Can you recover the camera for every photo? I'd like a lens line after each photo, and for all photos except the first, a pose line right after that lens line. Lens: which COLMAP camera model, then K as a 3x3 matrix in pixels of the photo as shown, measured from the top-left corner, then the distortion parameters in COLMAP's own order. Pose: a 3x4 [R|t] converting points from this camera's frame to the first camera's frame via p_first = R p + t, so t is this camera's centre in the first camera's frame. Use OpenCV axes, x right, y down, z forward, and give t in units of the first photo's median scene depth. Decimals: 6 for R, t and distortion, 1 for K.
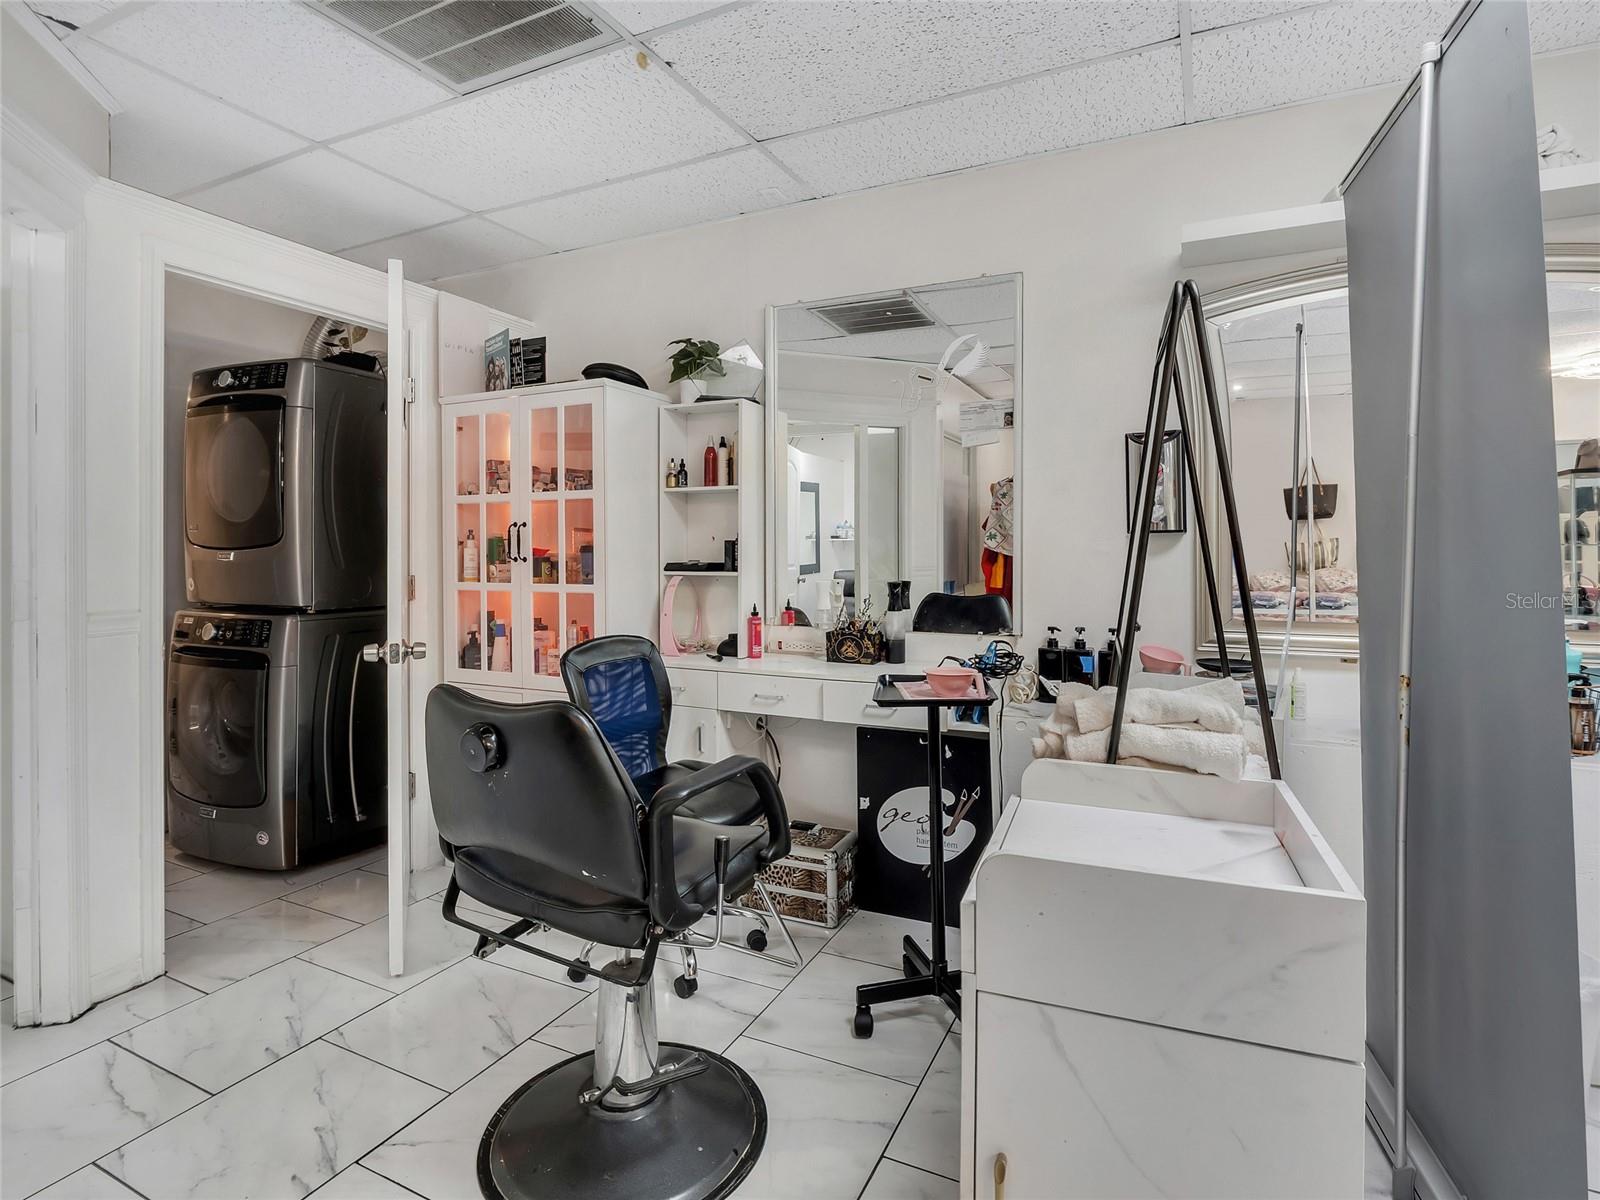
lens RADIAL K [[828.7, 0, 792.7], [0, 828.7, 548.0], [0, 0, 1]] dist [-0.000348, -0.000569]
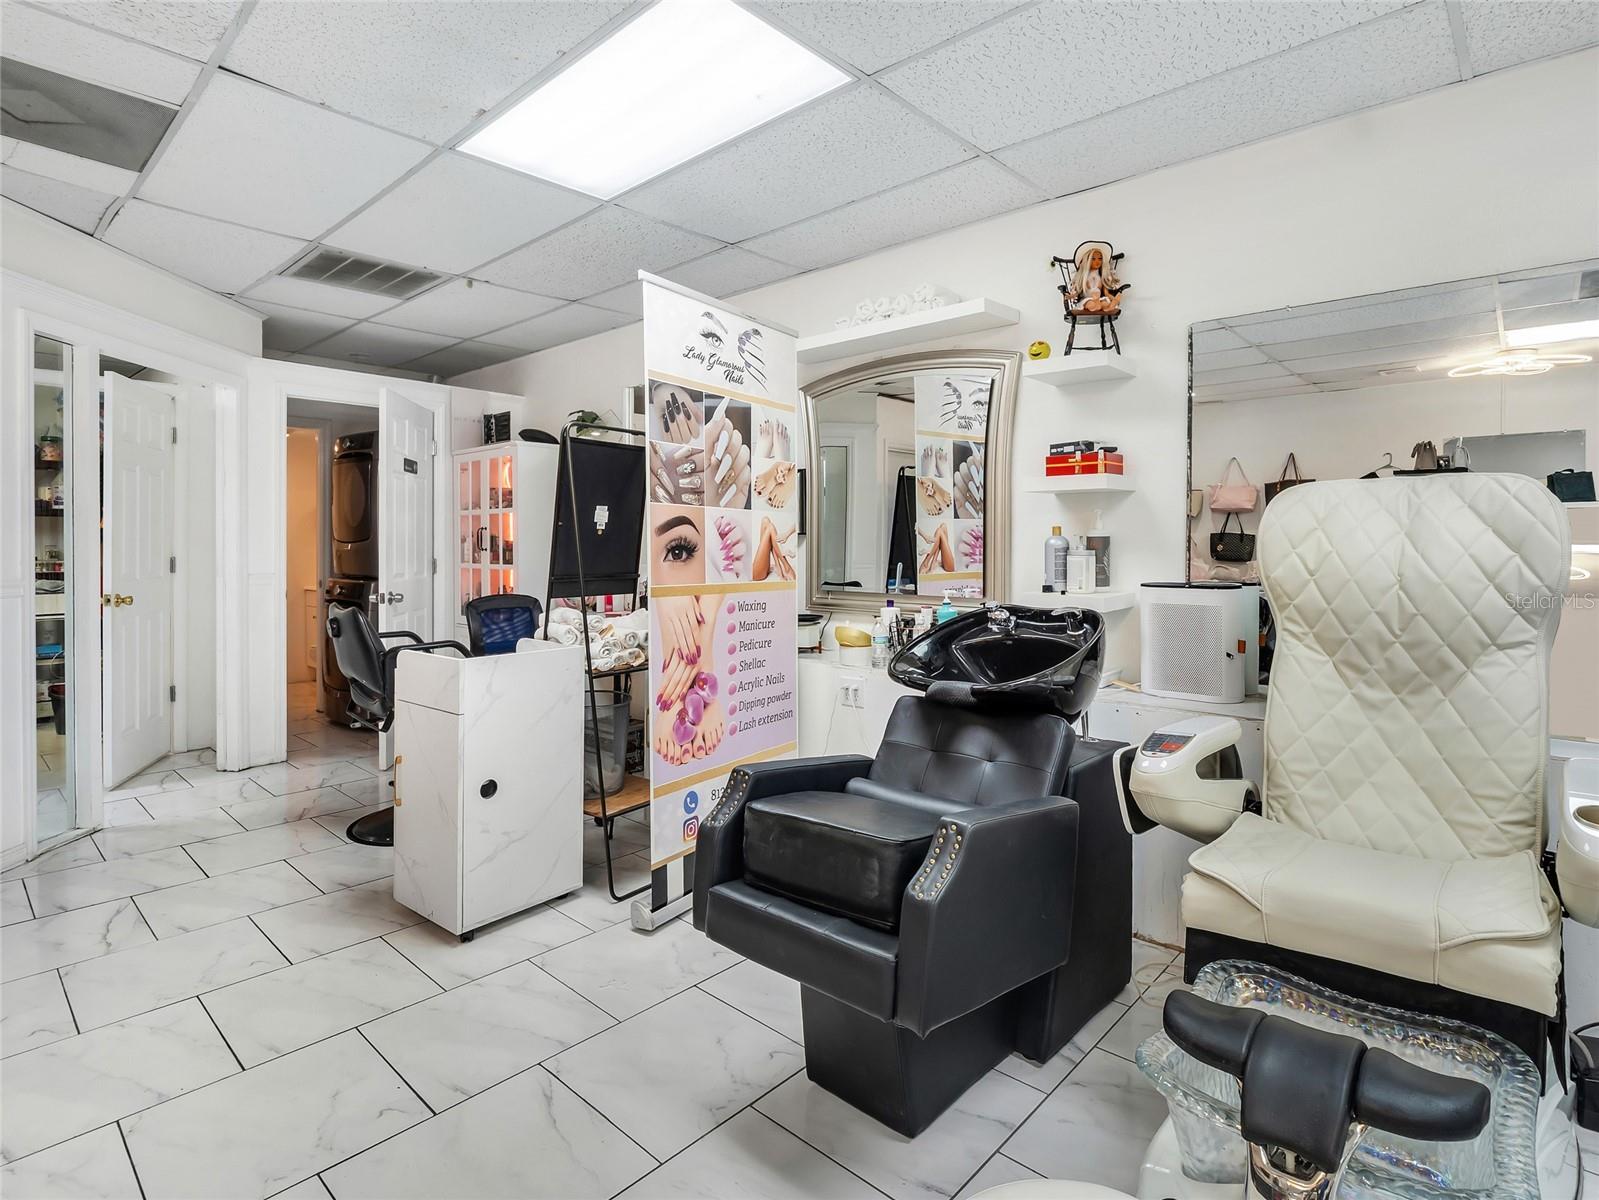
lens RADIAL K [[753.4, 0, 717.9], [0, 753.4, 552.8], [0, 0, 1]] dist [0.011177, 0.000028]
pose [[0.959093, 0.009908, -0.282918, 0.616130], [-0.006118, 0.999879, 0.014275, -0.004613], [0.283025, -0.011960, 0.959038, -0.356628]]
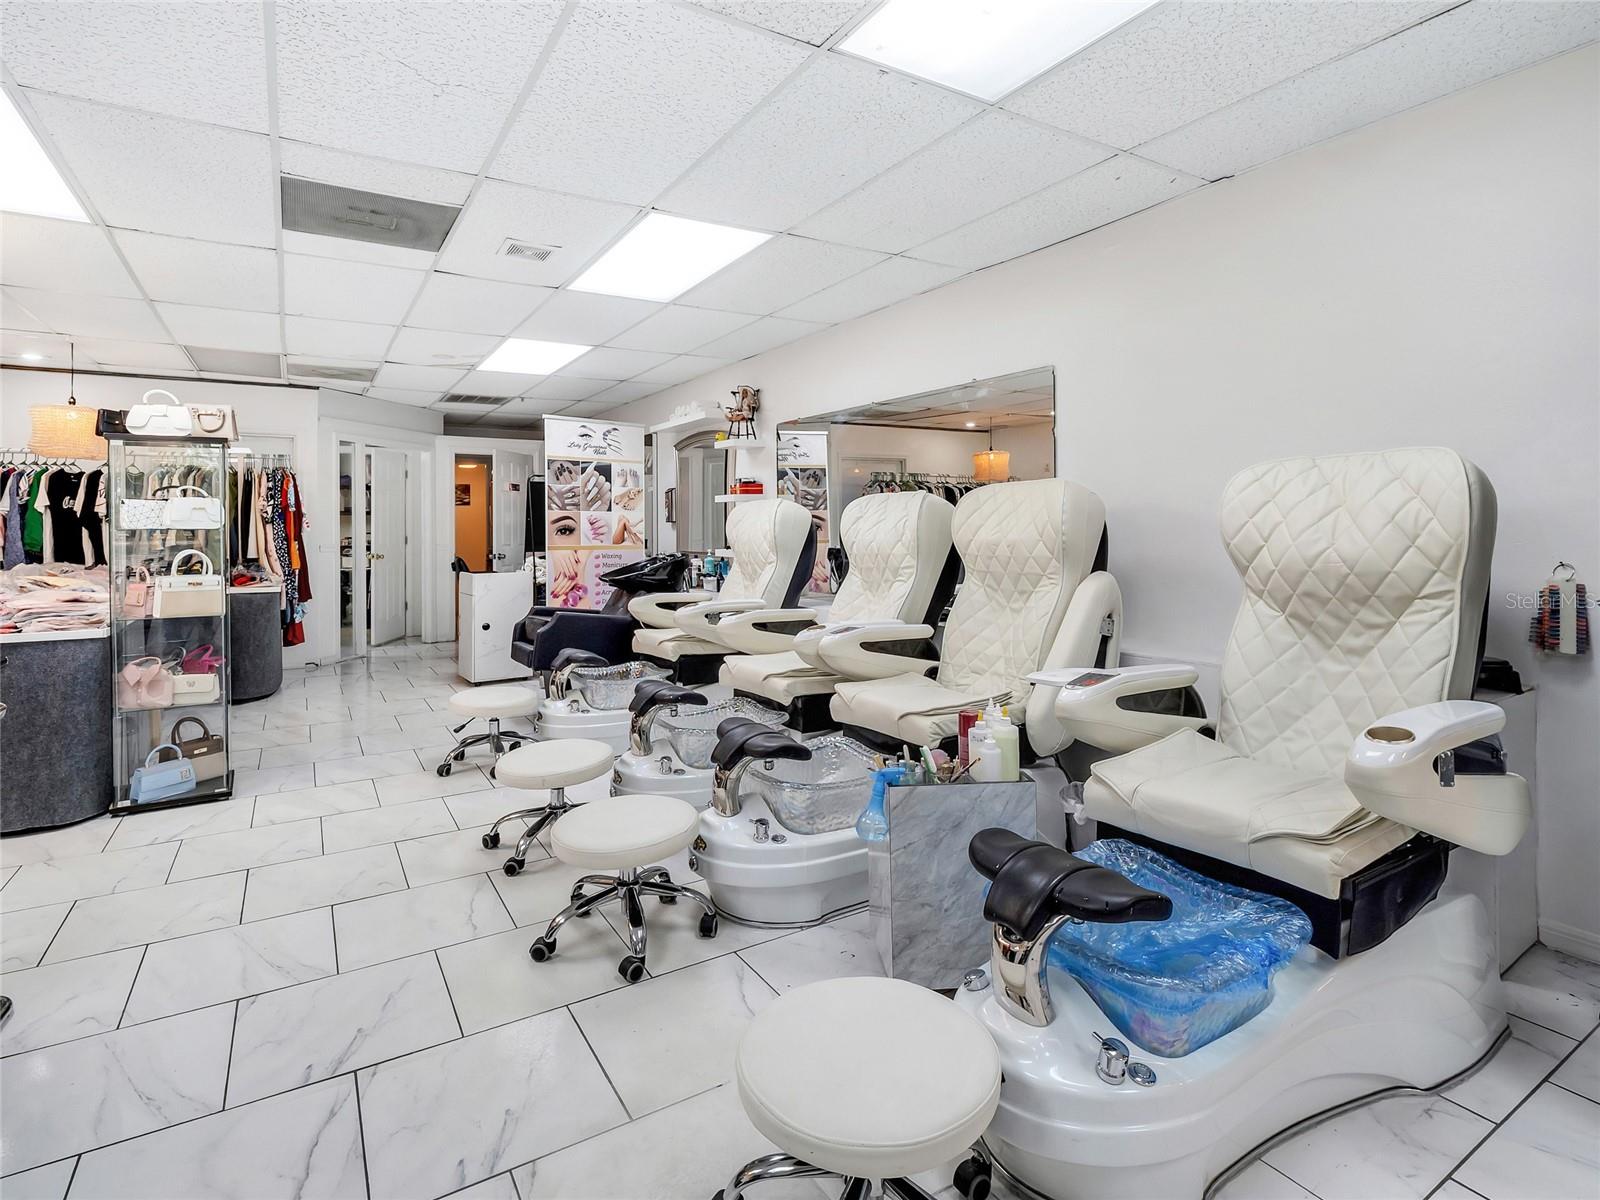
lens RADIAL K [[809.0, 0, 794.5], [0, 809.0, 518.5], [0, 0, 1]] dist [0.000207, -0.000178]
pose [[0.853309, -0.011557, -0.521278, 2.024789], [0.007018, 0.999918, -0.010680, 0.000730], [0.521359, 0.005456, 0.853320, -1.088546]]
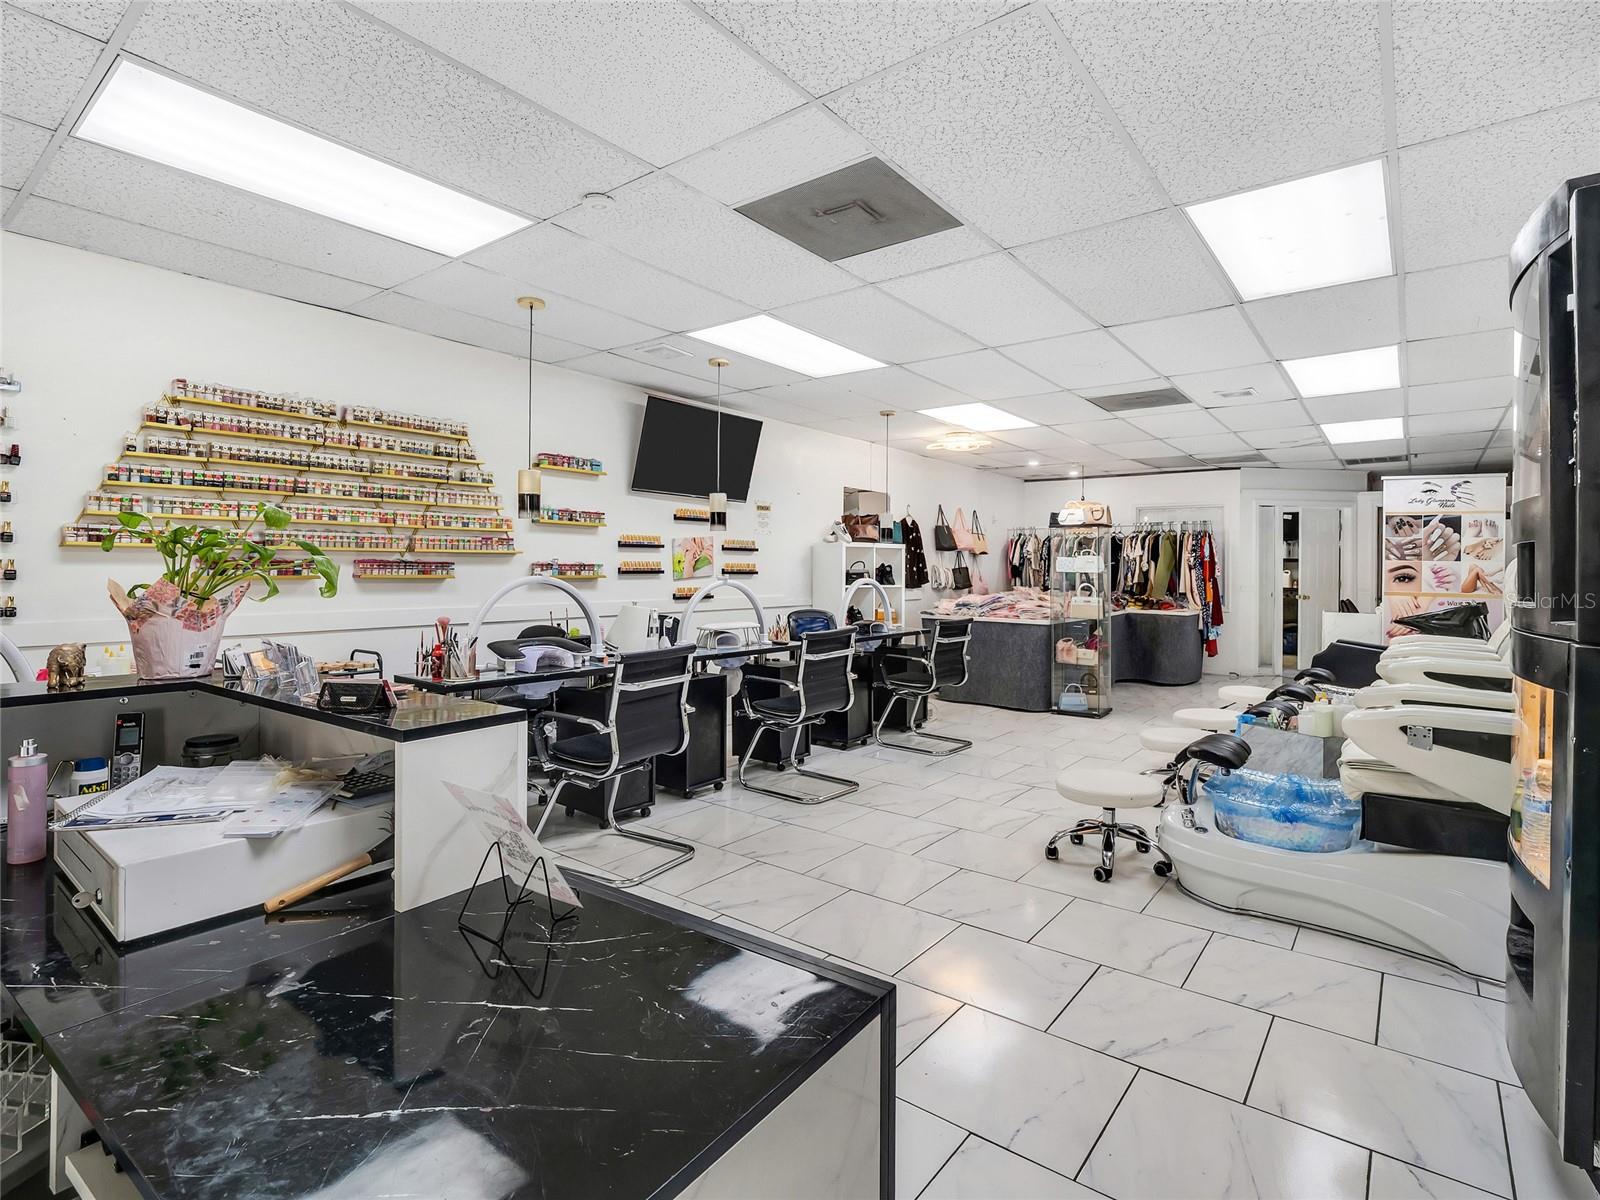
lens RADIAL K [[798.0, 0, 794.1], [0, 798.0, 565.8], [0, 0, 1]] dist [-0.001236, -0.000349]
pose [[-0.196235, -0.005496, -0.980541, 3.096389], [-0.008961, 0.999953, -0.003811, -0.006831], [0.980516, 0.008039, -0.196275, -0.873003]]
